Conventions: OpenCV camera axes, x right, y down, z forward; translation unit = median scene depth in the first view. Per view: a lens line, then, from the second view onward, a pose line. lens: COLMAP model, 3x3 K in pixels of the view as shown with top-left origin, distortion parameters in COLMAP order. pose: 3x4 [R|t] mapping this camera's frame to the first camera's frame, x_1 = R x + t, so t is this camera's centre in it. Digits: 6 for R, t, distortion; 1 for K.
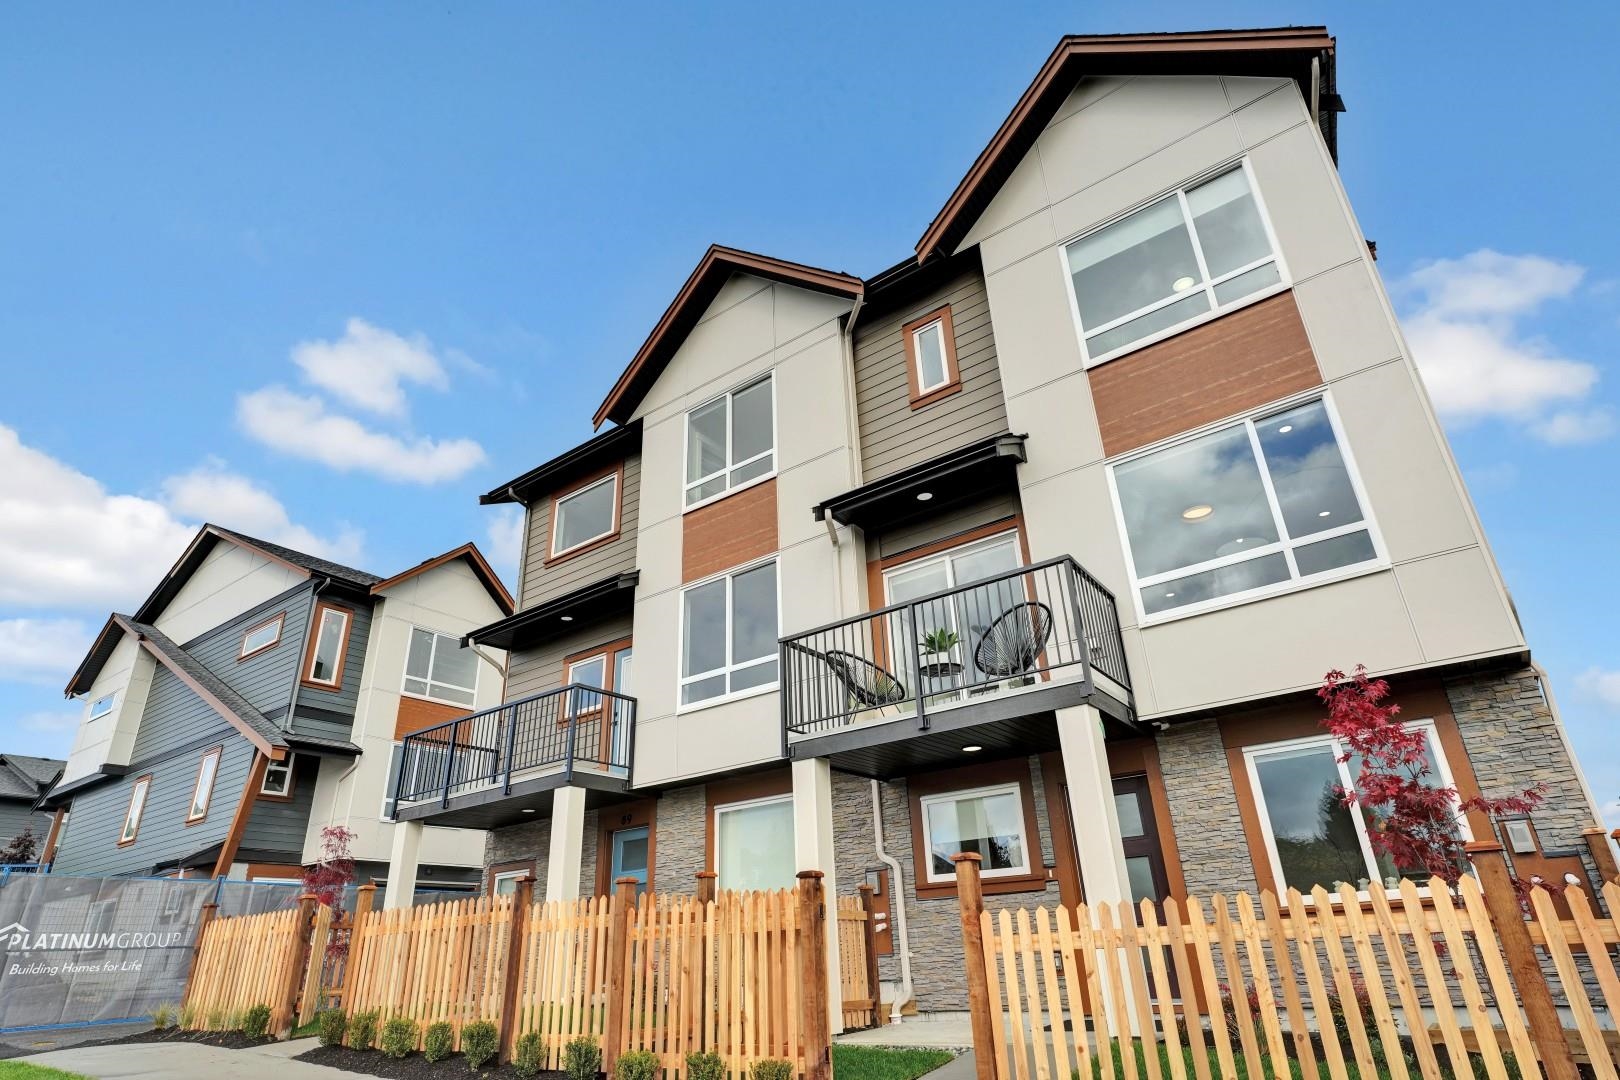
lens RADIAL K [[873.5, 0, 810.0], [0, 873.5, 540.0], [0, 0, 1]] dist [0.001856, -0.000400]
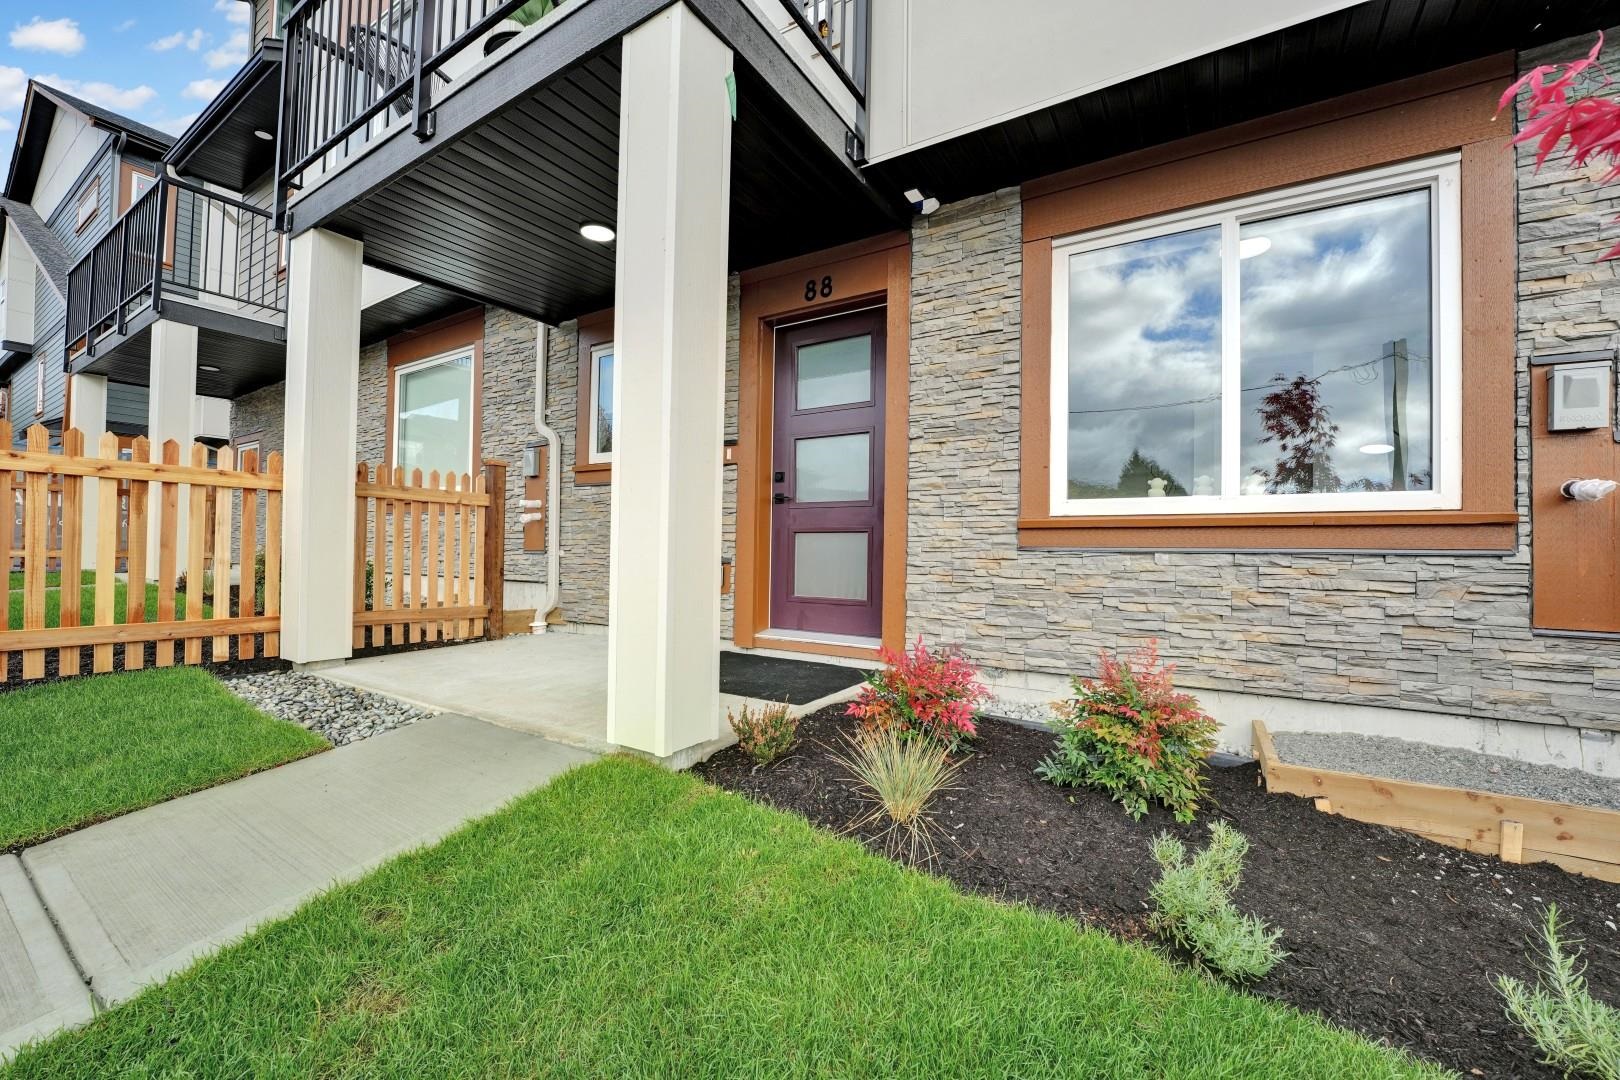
lens RADIAL K [[669.1, 0, 810.0], [0, 669.1, 540.0], [0, 0, 1]] dist [-0.025100, 0.000031]
pose [[0.995248, 0.058840, 0.077578, 0.284078], [-0.085821, 0.906455, 0.413490, 0.216608], [-0.045991, -0.418183, 0.907198, 0.491357]]
